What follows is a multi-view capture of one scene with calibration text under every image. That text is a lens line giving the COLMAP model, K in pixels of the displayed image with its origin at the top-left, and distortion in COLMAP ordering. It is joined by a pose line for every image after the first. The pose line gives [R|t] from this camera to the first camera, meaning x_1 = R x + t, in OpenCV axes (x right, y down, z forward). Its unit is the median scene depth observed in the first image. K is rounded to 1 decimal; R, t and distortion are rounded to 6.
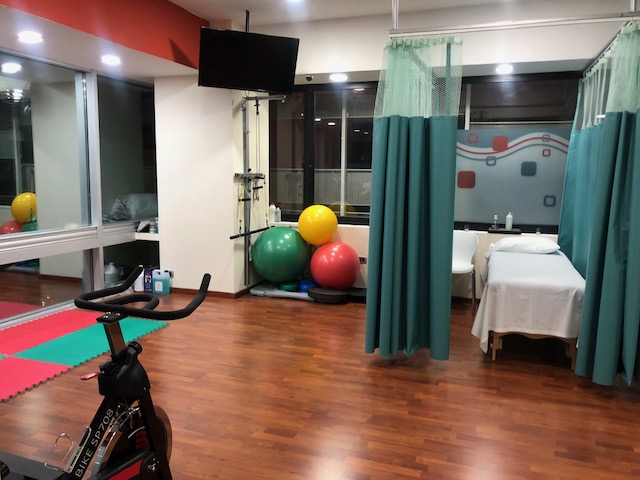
lens RADIAL K [[518.3, 0, 320.7], [0, 518.3, 238.0], [0, 0, 1]] dist [0.081920, -0.069023]
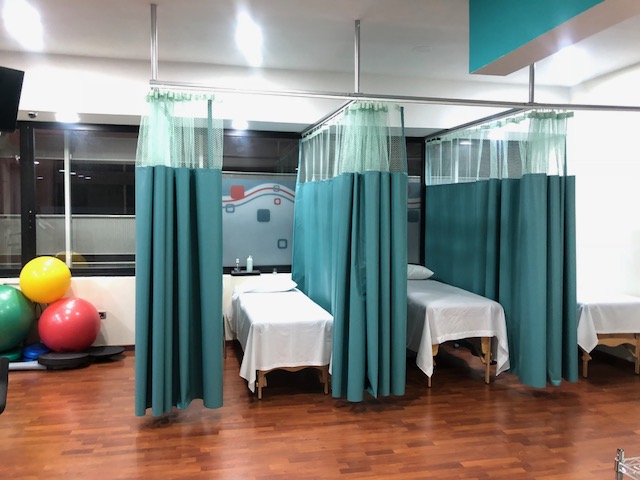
lens RADIAL K [[518.3, 0, 320.7], [0, 518.3, 238.0], [0, 0, 1]] dist [0.081920, -0.069023]
pose [[0.870014, -0.026774, 0.492299, -0.061471], [0.068400, 0.995423, -0.066743, -0.006906], [-0.488259, 0.091741, 0.867864, 0.003349]]
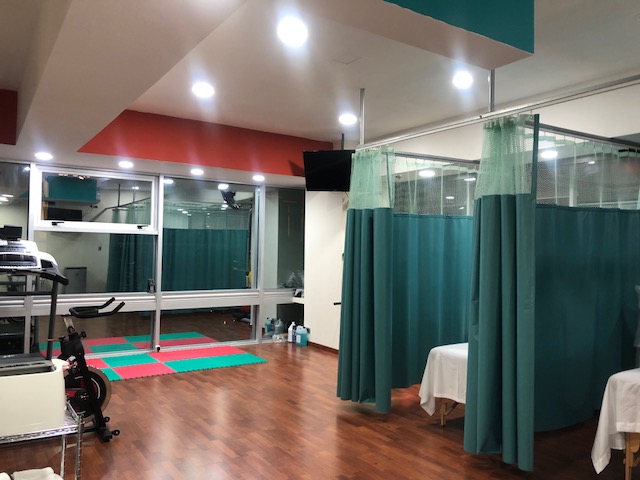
lens RADIAL K [[522.8, 0, 320.1], [0, 522.8, 249.4], [0, 0, 1]] dist [0.075633, 0.000271]
pose [[0.797513, -0.001265, -0.603300, 0.629908], [-0.080118, 0.990919, -0.107987, 0.009658], [0.597958, 0.134456, 0.790170, -0.047519]]
